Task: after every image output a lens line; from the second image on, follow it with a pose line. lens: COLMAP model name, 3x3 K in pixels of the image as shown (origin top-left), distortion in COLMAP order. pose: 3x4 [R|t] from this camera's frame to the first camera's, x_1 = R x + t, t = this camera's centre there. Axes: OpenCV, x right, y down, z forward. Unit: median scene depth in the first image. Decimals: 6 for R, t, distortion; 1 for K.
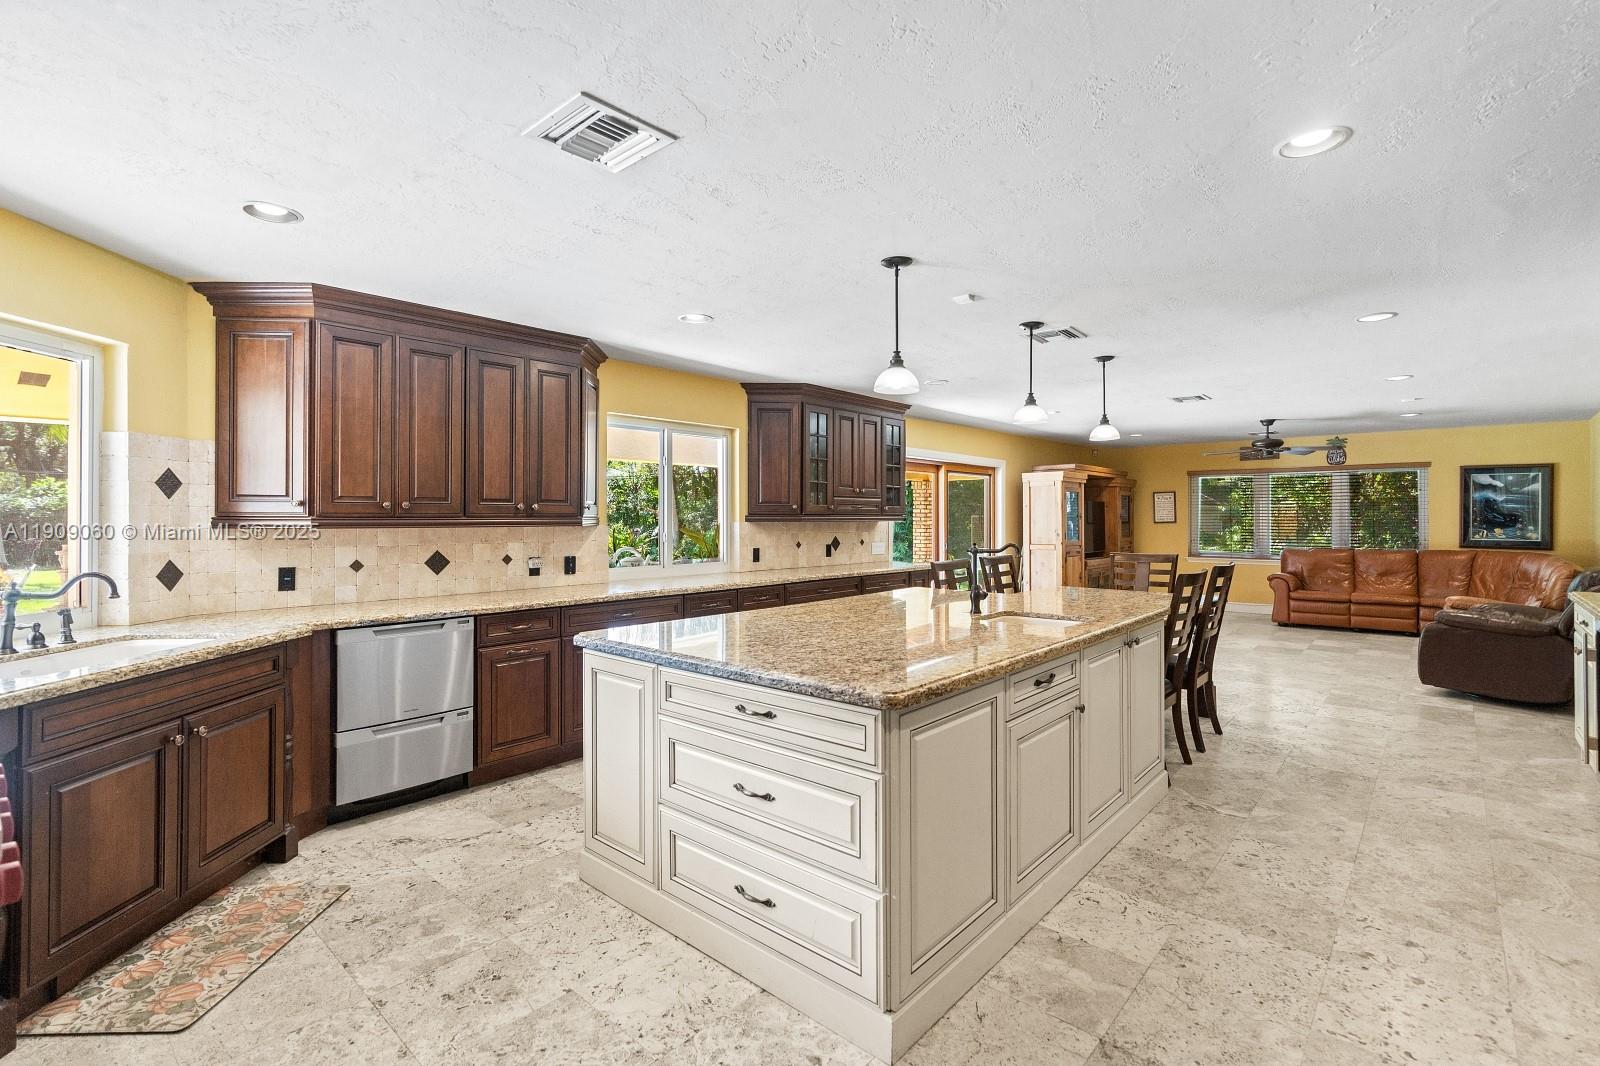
lens RADIAL K [[728.7, 0, 806.3], [0, 728.7, 522.2], [0, 0, 1]] dist [-0.001006, 0.000120]
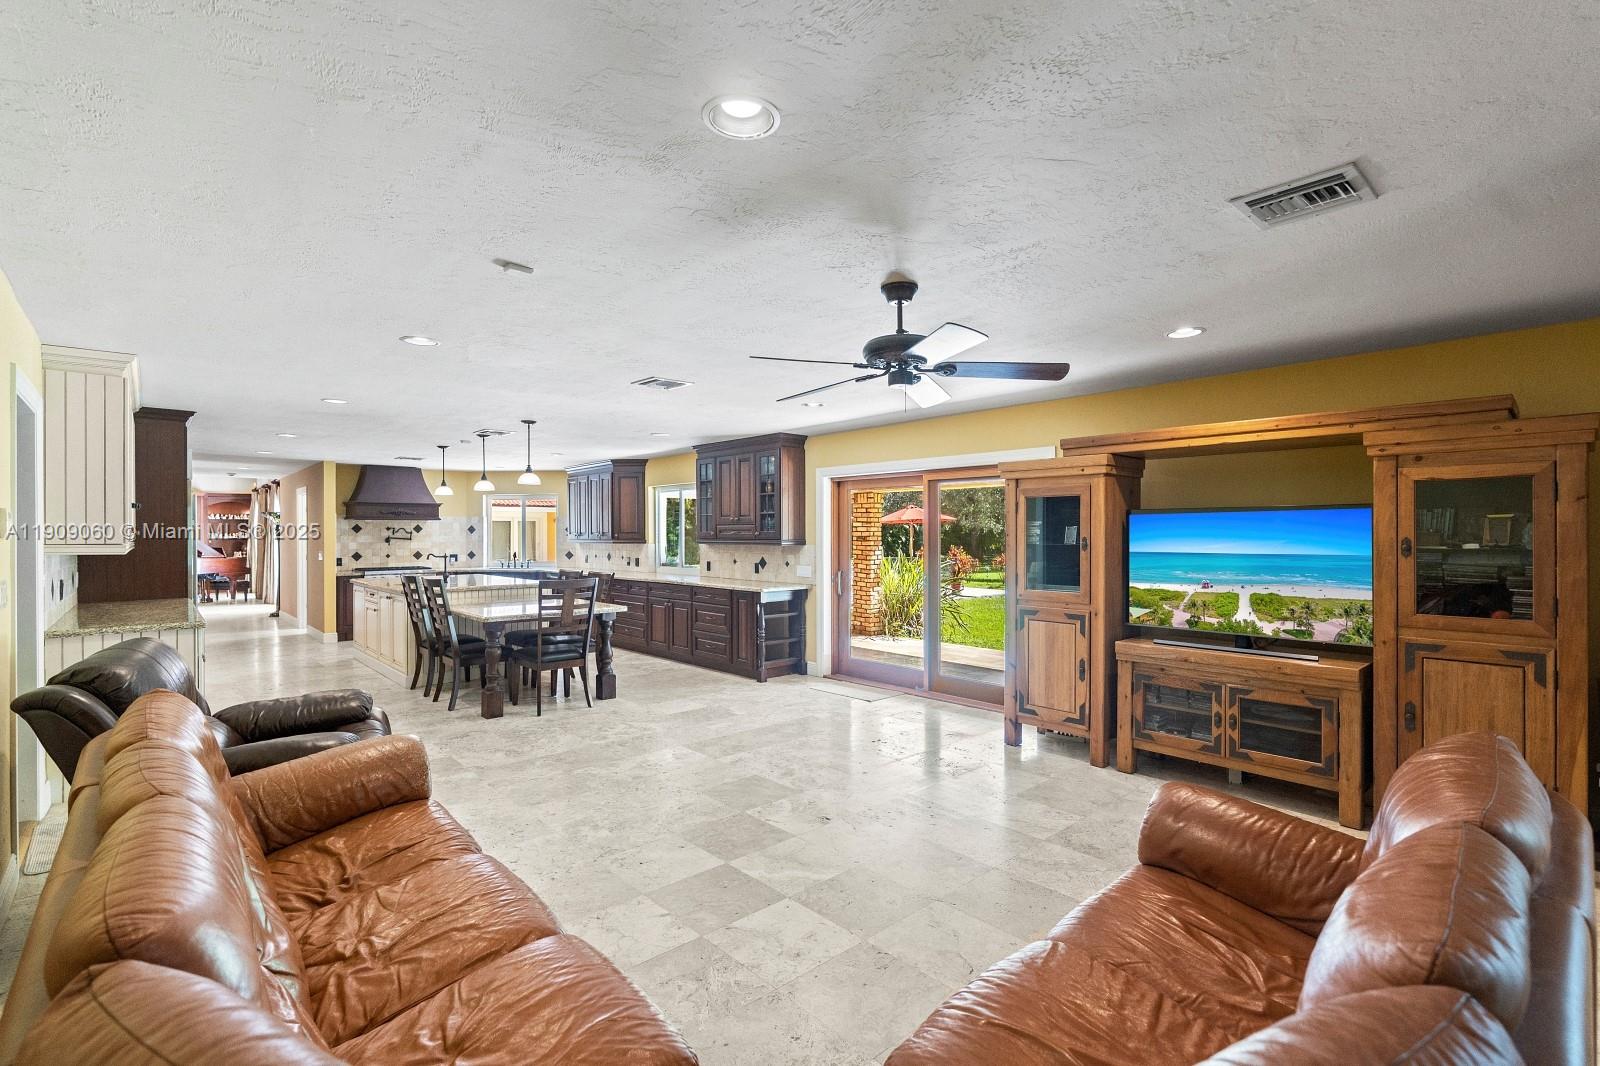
lens RADIAL K [[736.4, 0, 807.3], [0, 736.4, 535.3], [0, 0, 1]] dist [0.000969, 0.000119]
pose [[-0.108124, 0.007183, -0.994111, 1.749865], [-0.001232, 0.999972, 0.007359, -0.035649], [0.994137, 0.002021, -0.108112, 1.714032]]
